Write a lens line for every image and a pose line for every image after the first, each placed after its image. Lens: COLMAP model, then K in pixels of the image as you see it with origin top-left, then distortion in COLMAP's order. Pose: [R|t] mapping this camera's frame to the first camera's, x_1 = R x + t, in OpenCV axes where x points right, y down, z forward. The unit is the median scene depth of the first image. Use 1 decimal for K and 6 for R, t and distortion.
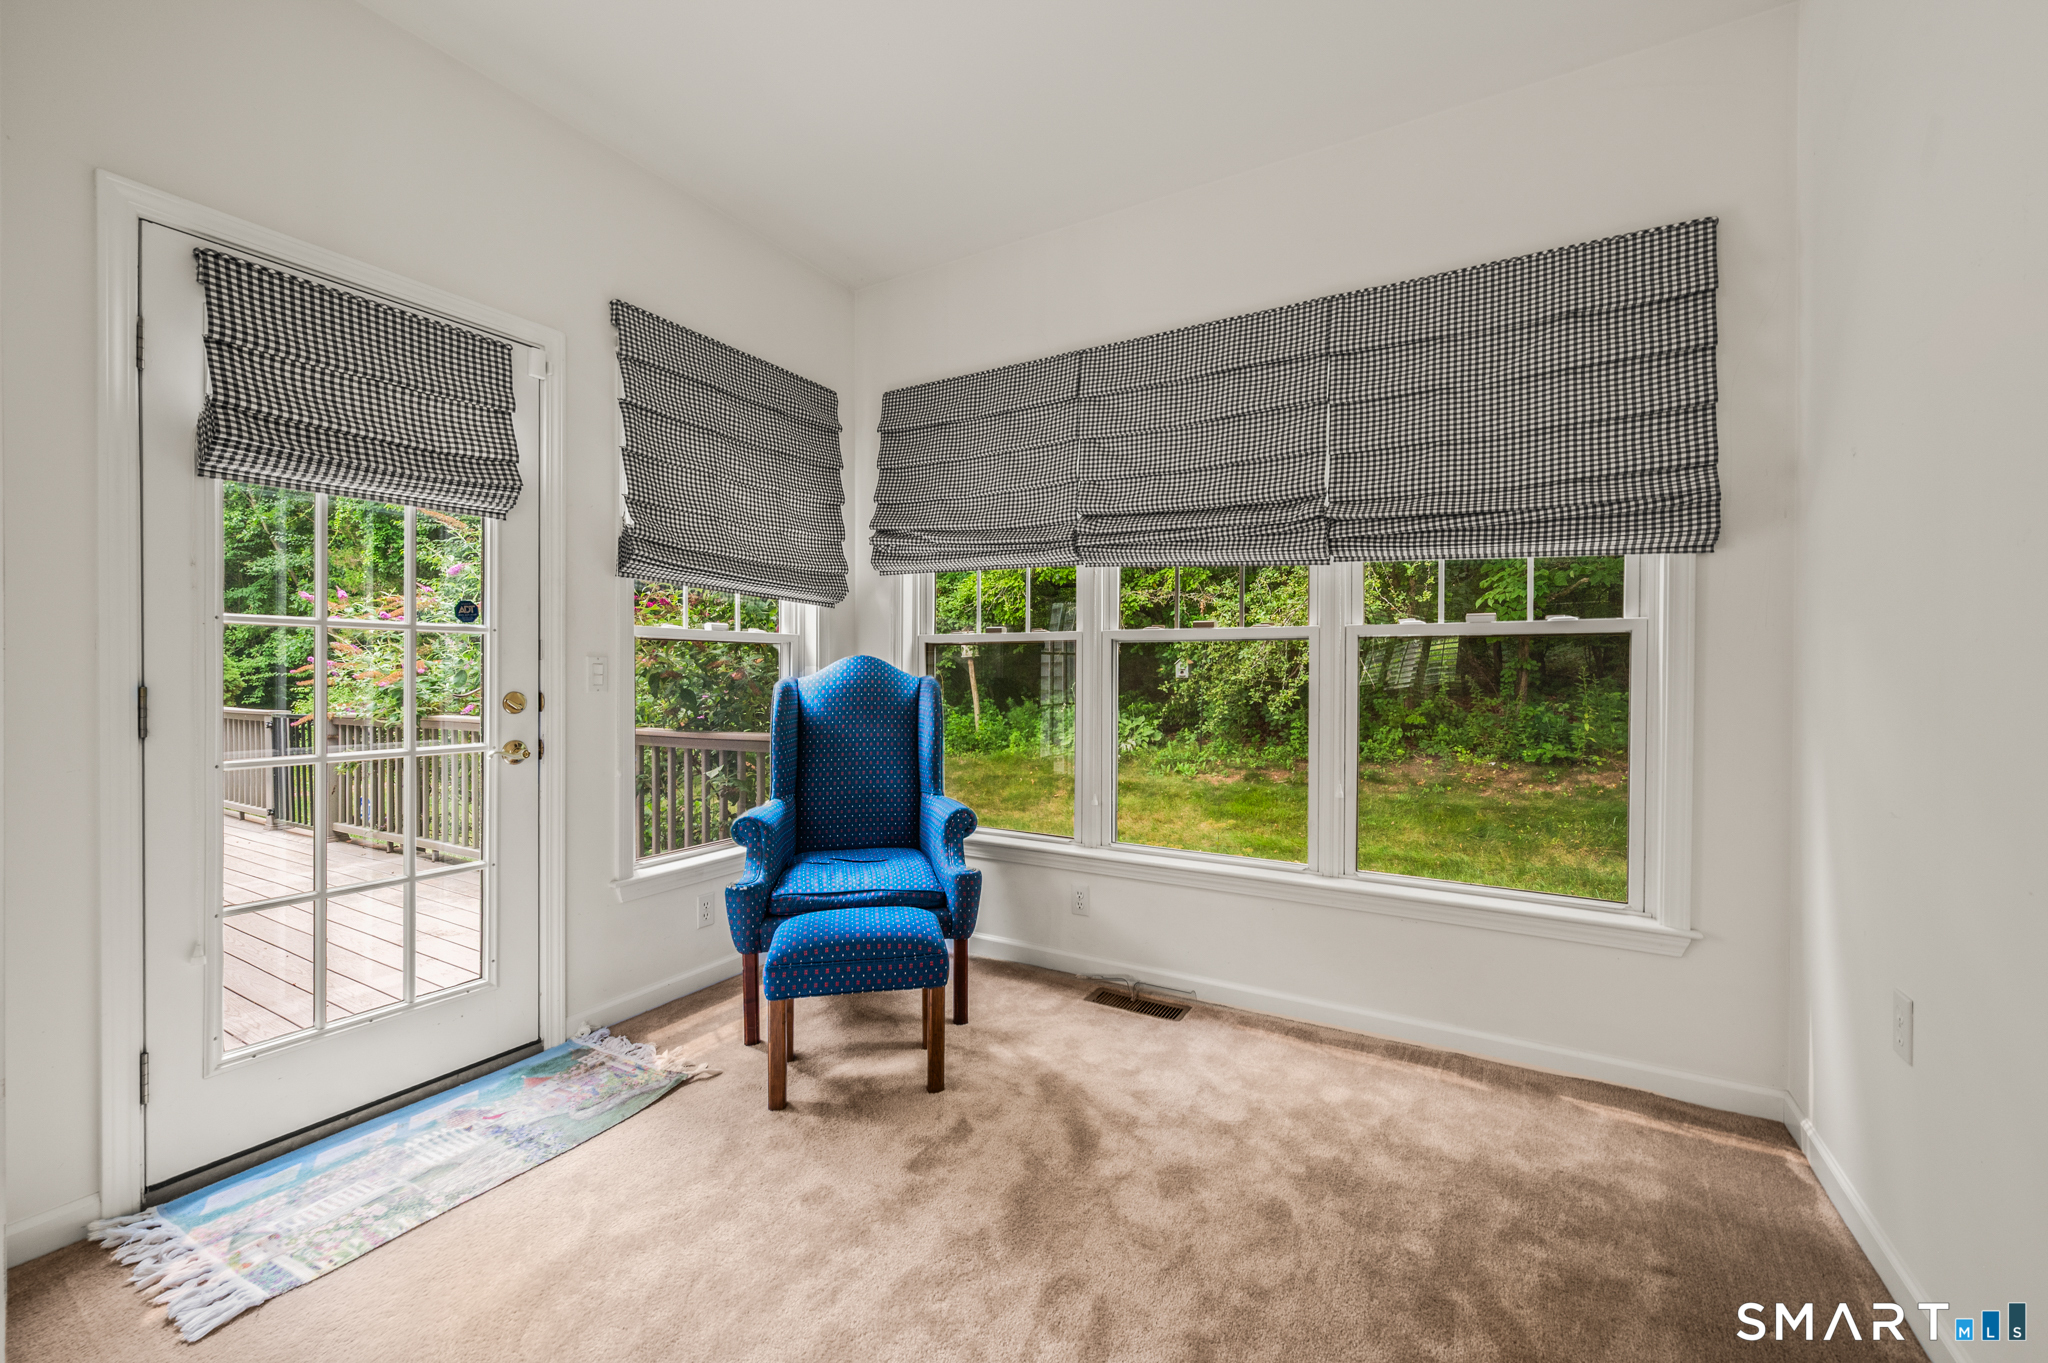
lens RADIAL K [[826.0, 0, 1031.1], [0, 826.0, 681.4], [0, 0, 1]] dist [-0.008193, 0.003004]
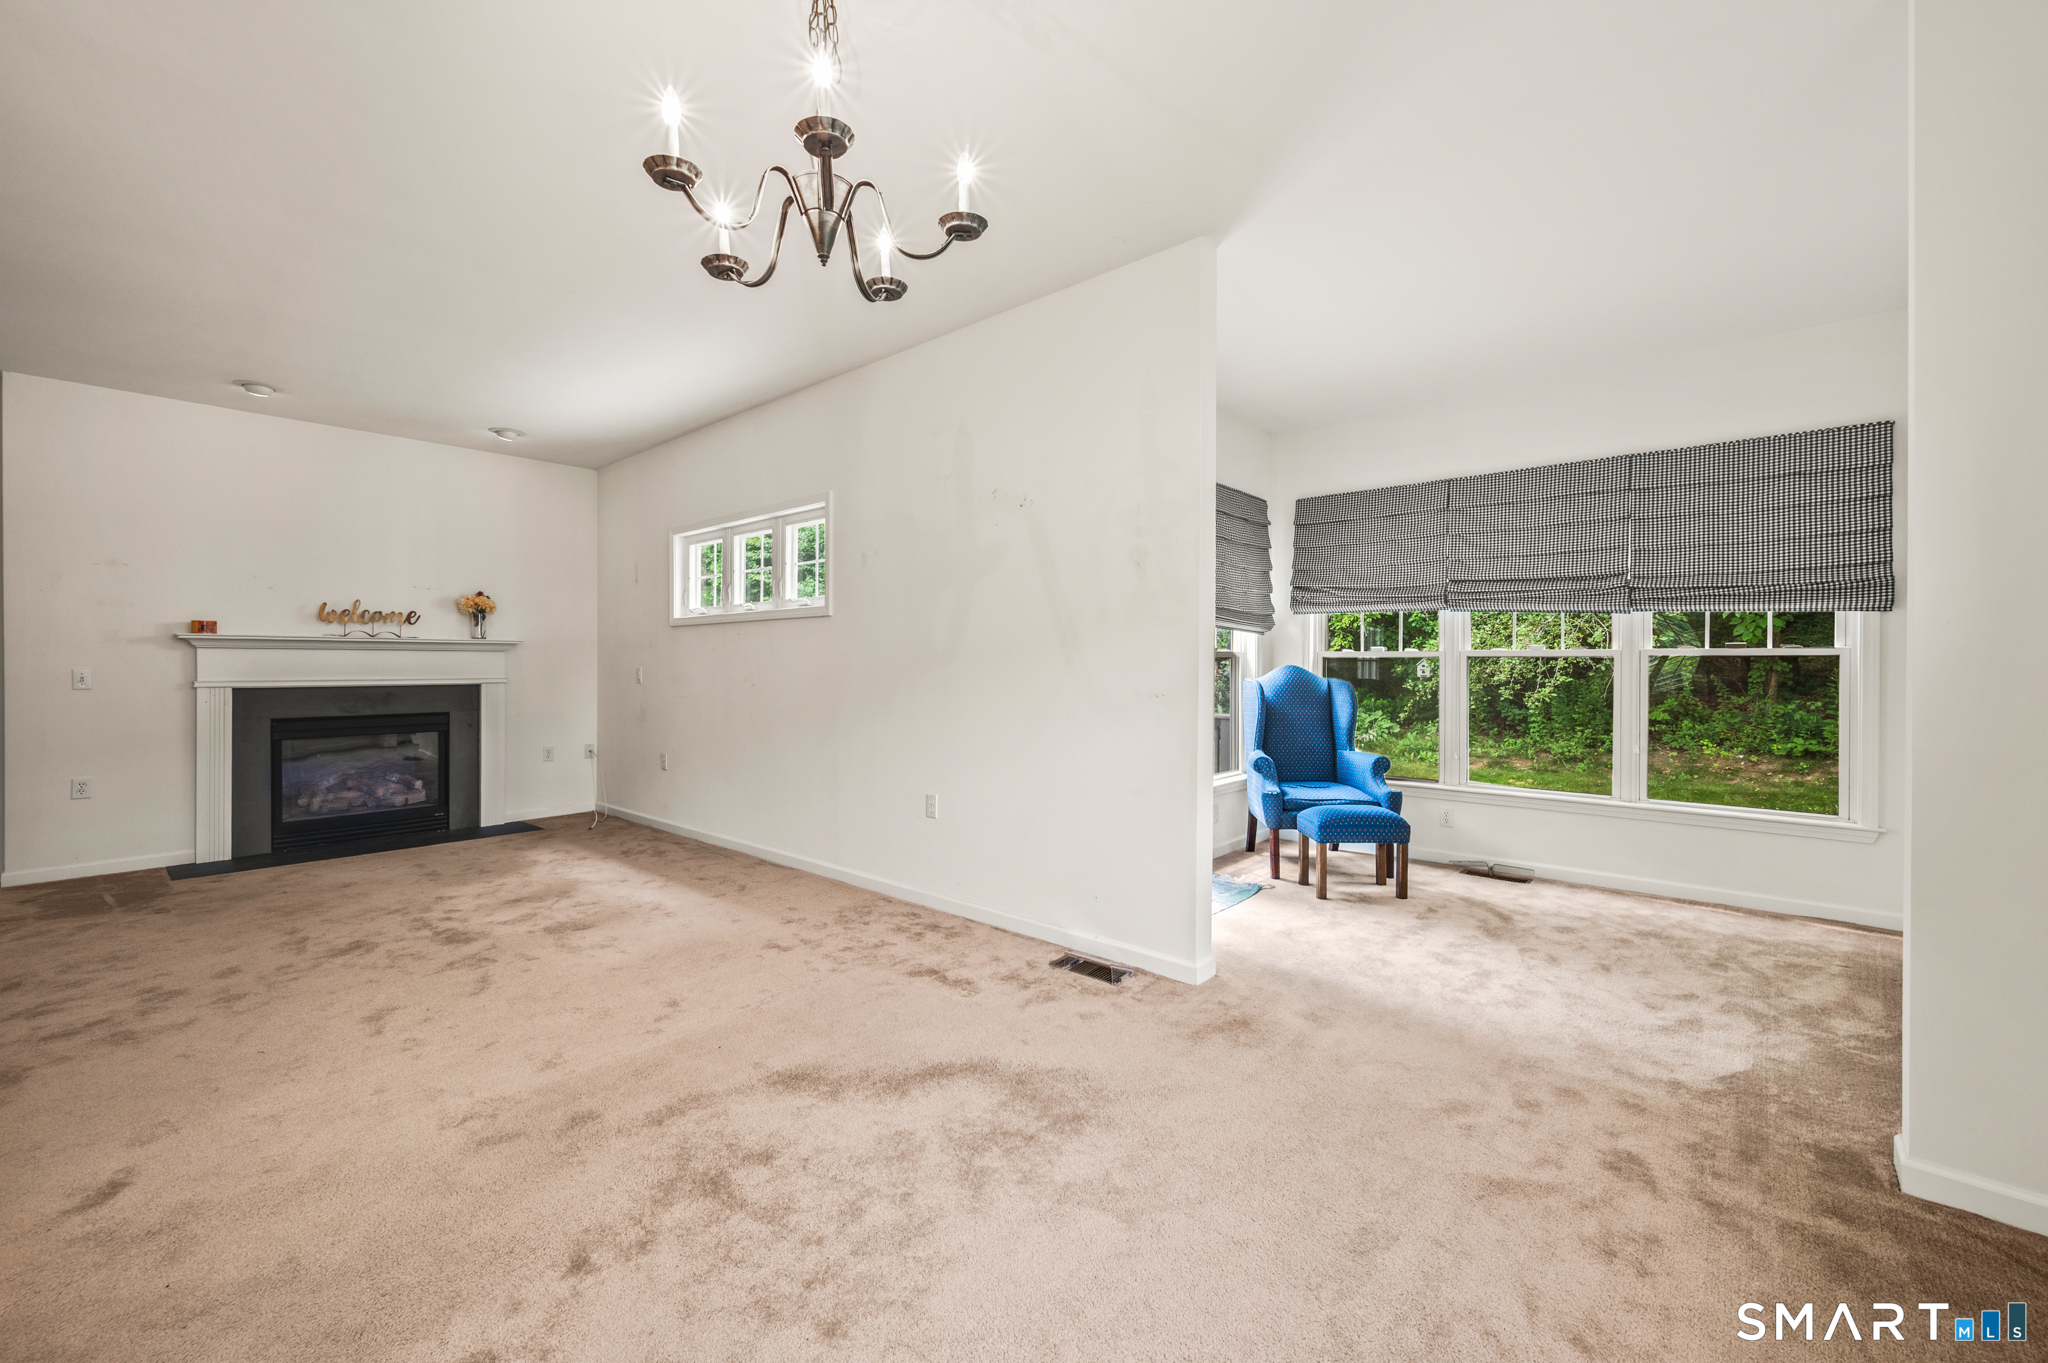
lens RADIAL K [[826.0, 0, 1004.7], [0, 826.0, 669.6], [0, 0, 1]] dist [-0.008193, 0.003004]
pose [[0.976535, 0.002037, -0.215347, -0.458259], [-0.004073, 0.999951, -0.009009, -0.006629], [0.215318, 0.009674, 0.976496, -0.799058]]
